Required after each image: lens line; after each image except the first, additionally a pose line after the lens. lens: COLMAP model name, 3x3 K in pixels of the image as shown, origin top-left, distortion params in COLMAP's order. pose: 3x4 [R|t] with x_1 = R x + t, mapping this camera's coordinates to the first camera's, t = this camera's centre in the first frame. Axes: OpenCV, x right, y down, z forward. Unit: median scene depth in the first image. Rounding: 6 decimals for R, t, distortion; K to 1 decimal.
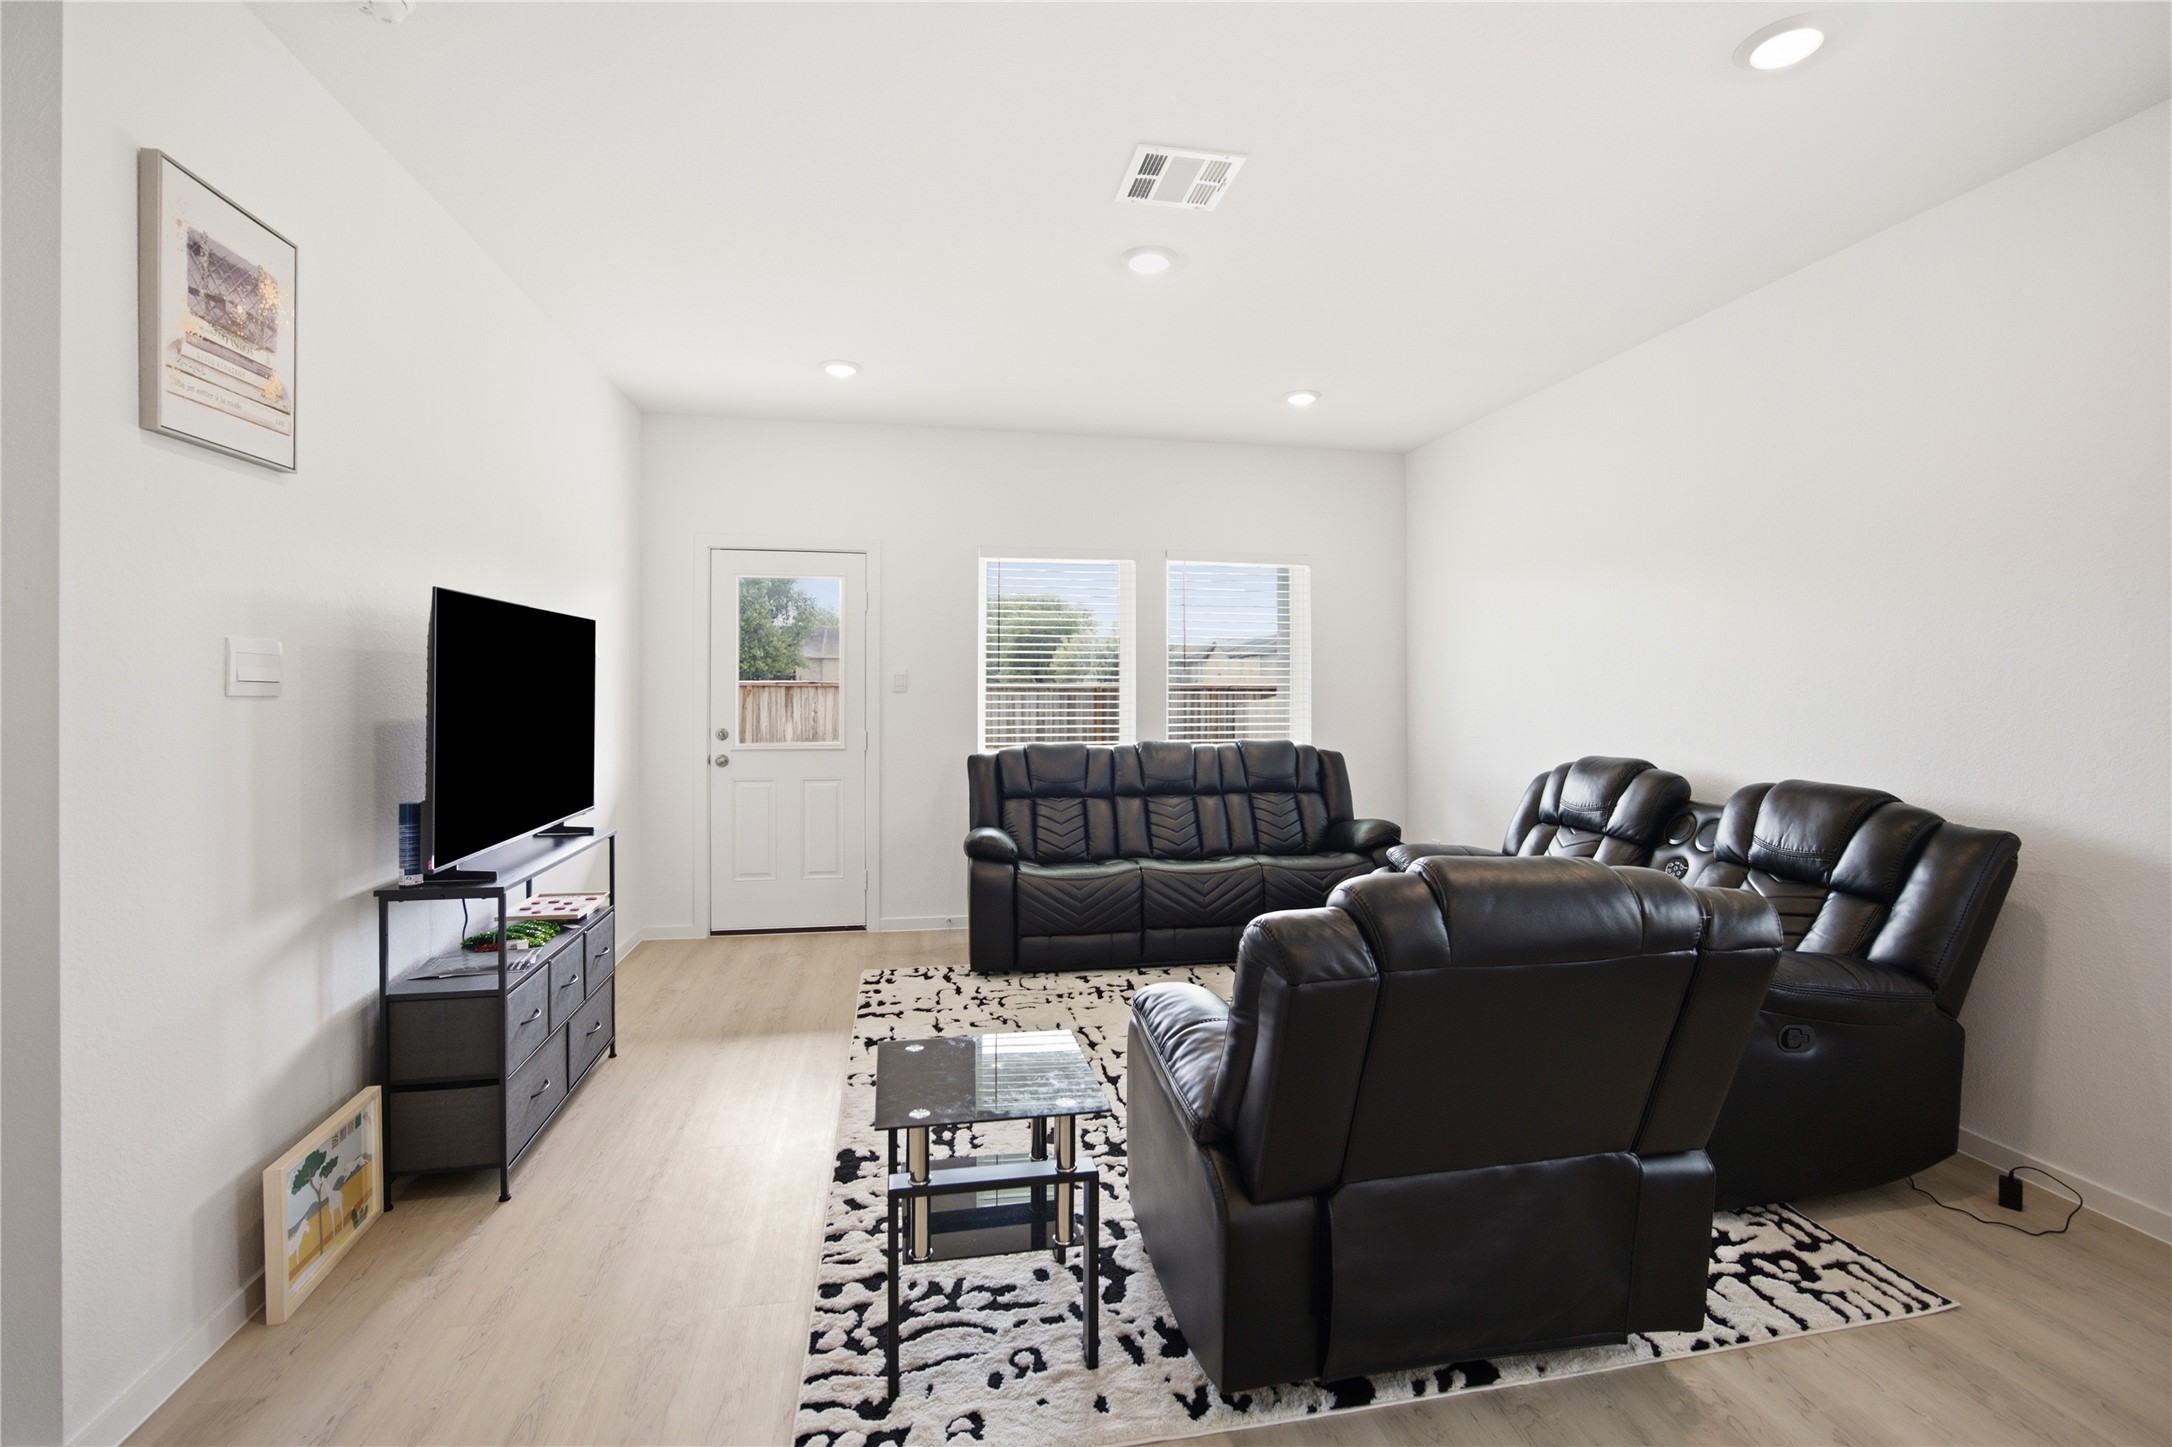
lens RADIAL K [[944.8, 0, 1075.2], [0, 944.8, 693.3], [0, 0, 1]] dist [0.000761, 0.000167]
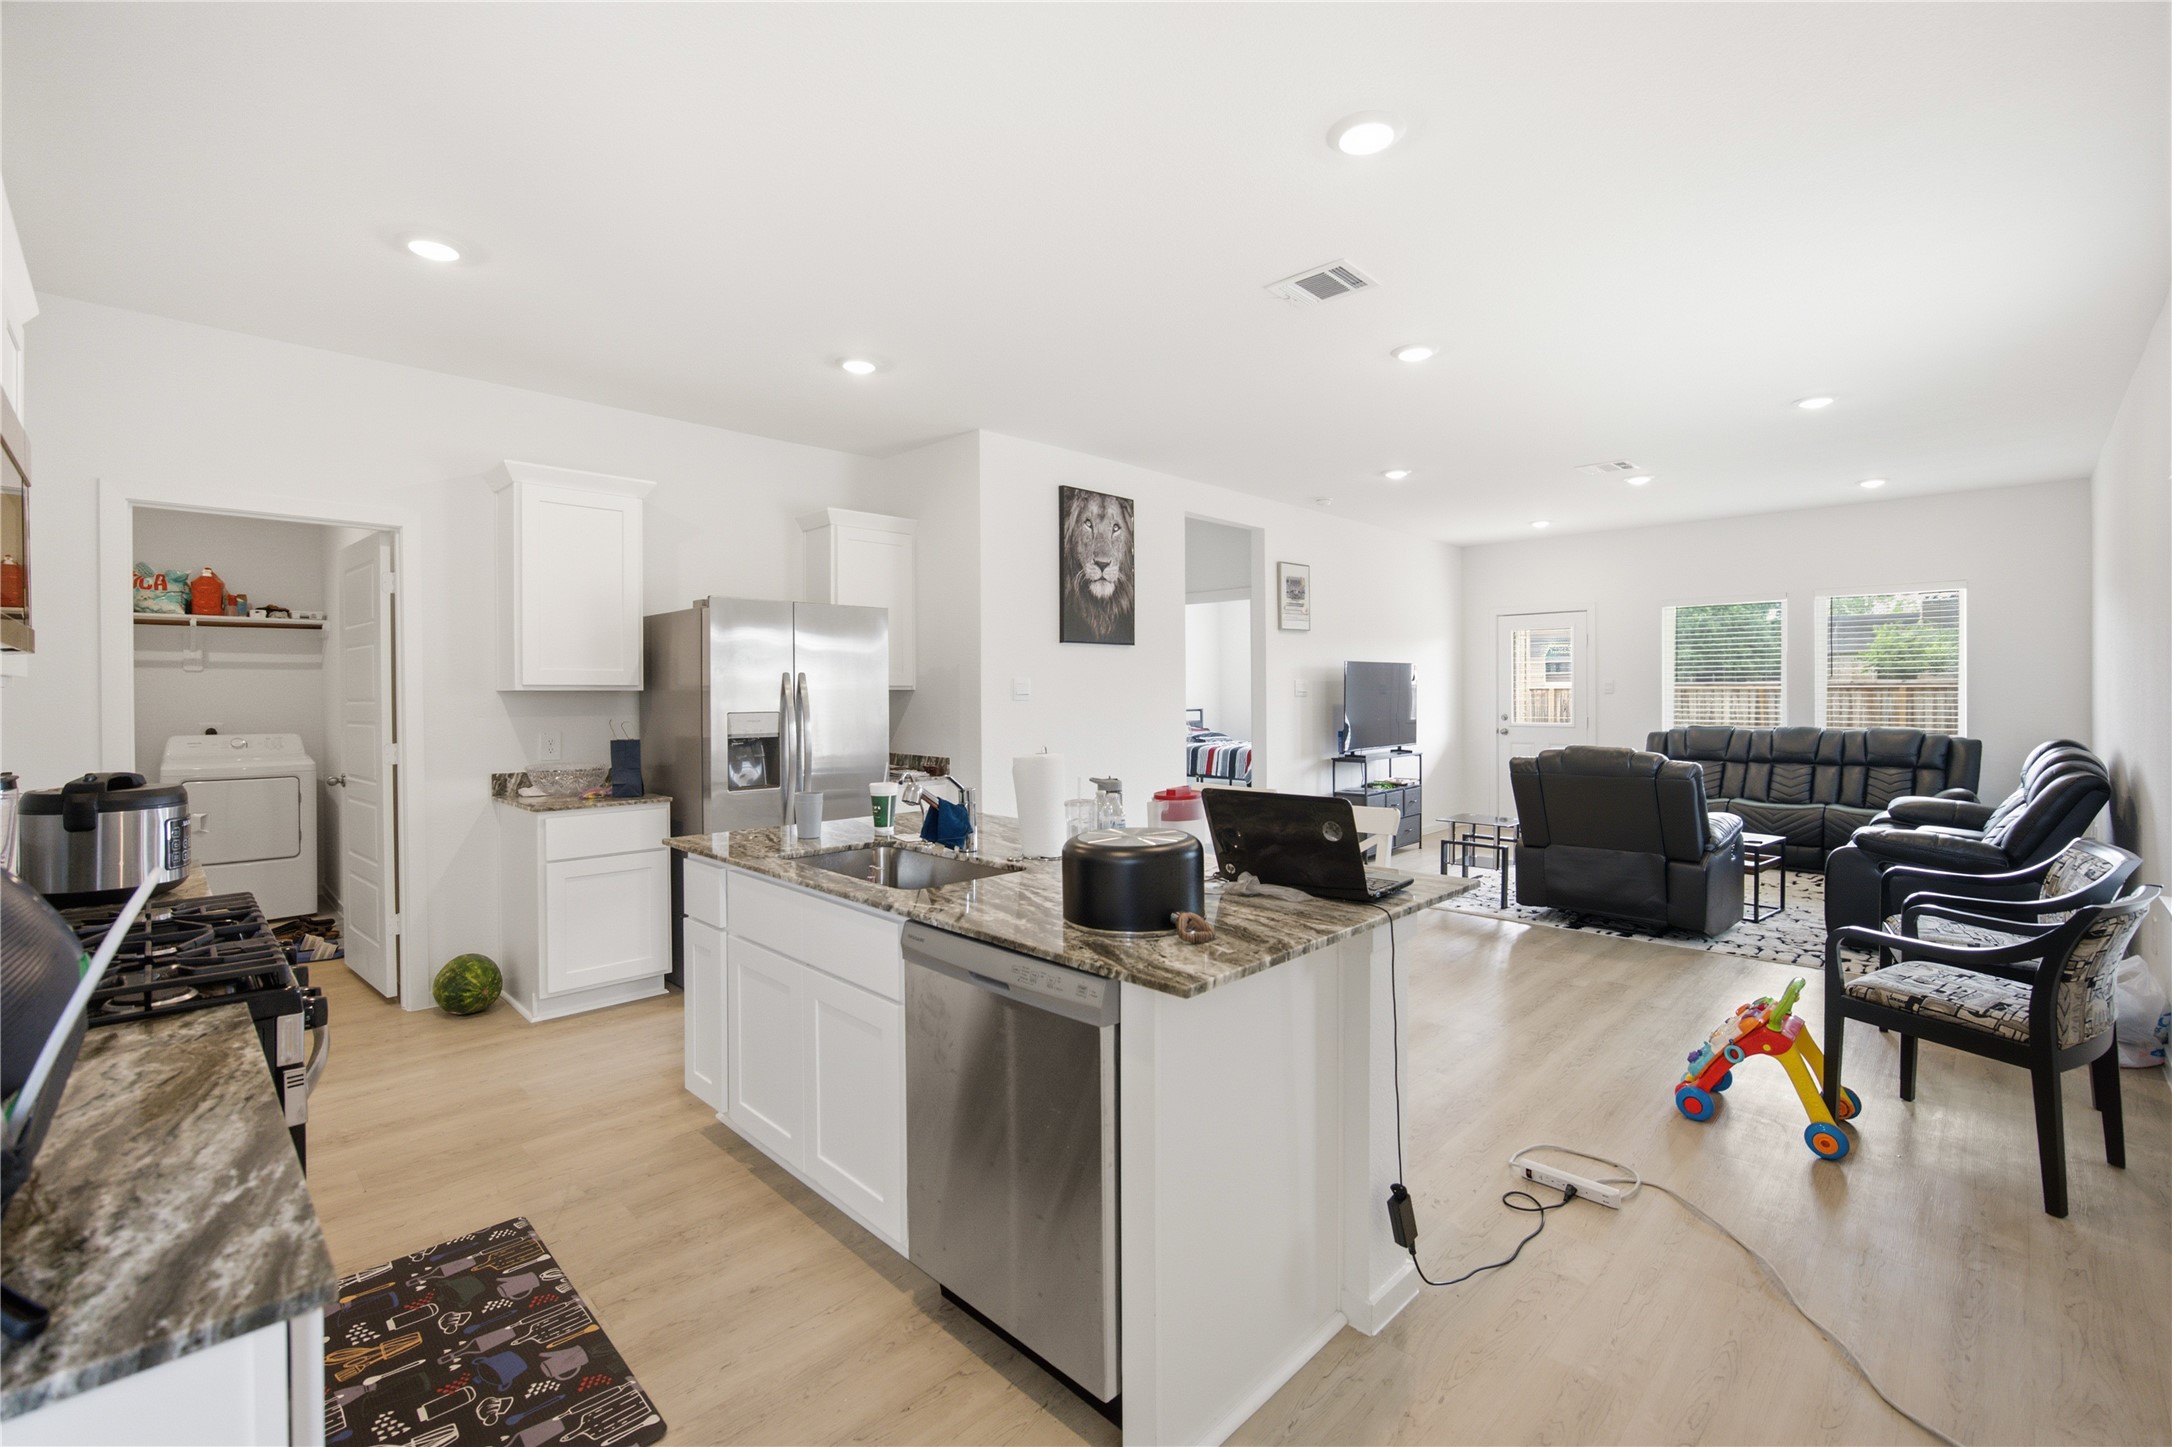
lens RADIAL K [[944.8, 0, 1075.2], [0, 944.8, 693.3], [0, 0, 1]] dist [0.000761, 0.000167]
pose [[0.556660, -0.006115, -0.830718, 1.038251], [0.003540, 0.999981, -0.004989, 0.004973], [0.830733, -0.000164, 0.556672, -1.084592]]
